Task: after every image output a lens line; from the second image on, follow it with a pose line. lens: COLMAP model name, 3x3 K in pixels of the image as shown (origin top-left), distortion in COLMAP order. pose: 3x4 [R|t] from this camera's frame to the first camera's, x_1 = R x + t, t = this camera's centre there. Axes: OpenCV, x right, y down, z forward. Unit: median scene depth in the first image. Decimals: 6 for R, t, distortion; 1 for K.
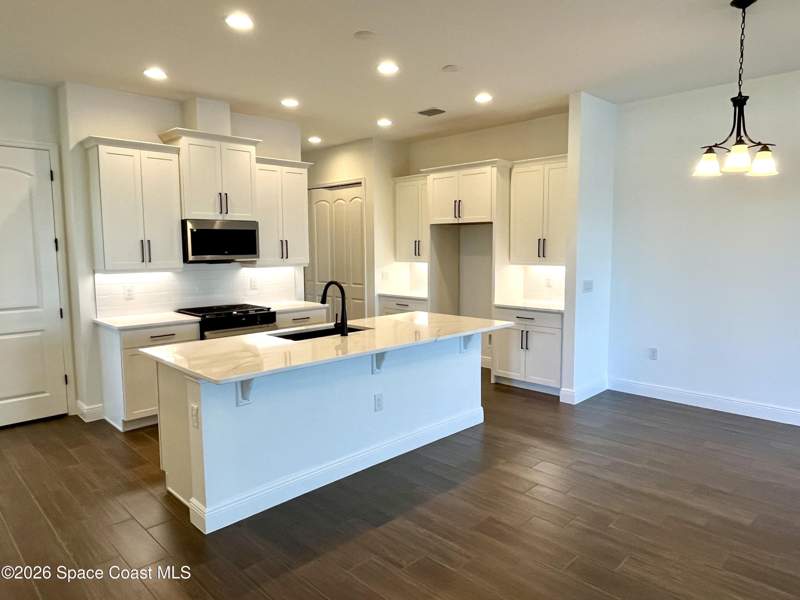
lens RADIAL K [[516.5, 0, 400.3], [0, 516.5, 299.3], [0, 0, 1]] dist [-0.004804, 0.003943]
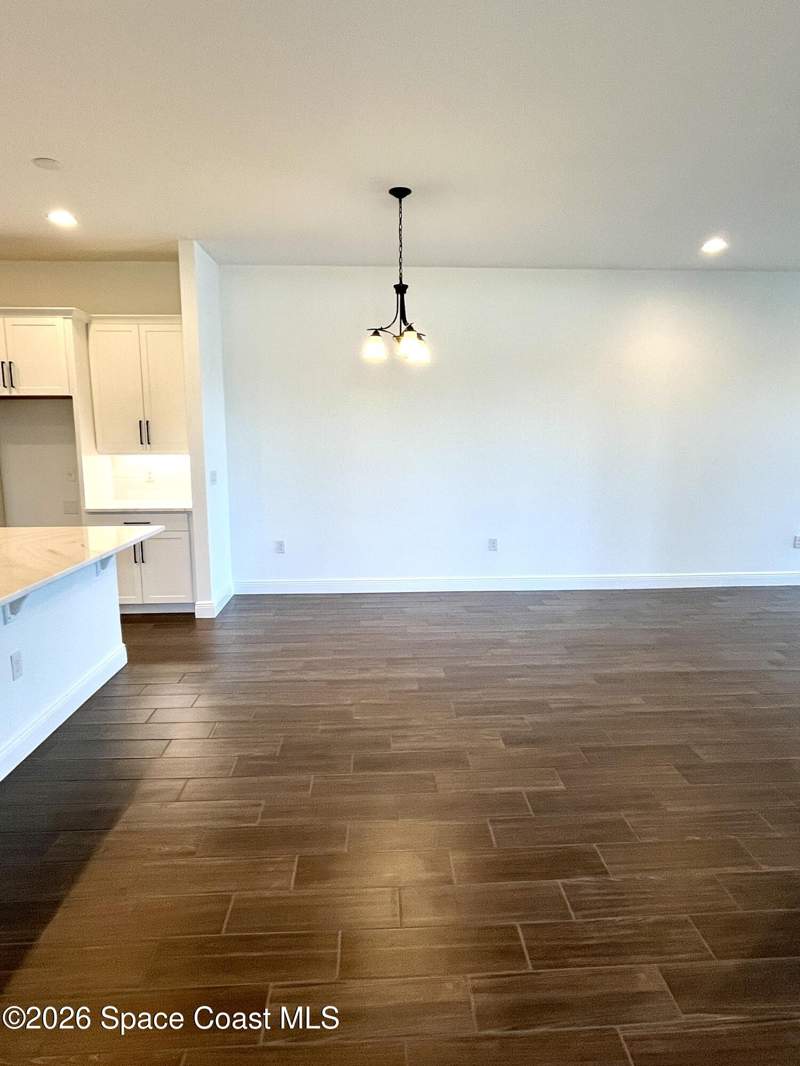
lens RADIAL K [[623.0, 0, 401.2], [0, 623.0, 531.3], [0, 0, 1]] dist [0.004334, 0.001311]
pose [[0.681308, -0.111152, 0.723509, -0.188132], [0.074760, 0.993802, 0.082277, 0.001262], [-0.728169, -0.001966, 0.685395, 0.076093]]
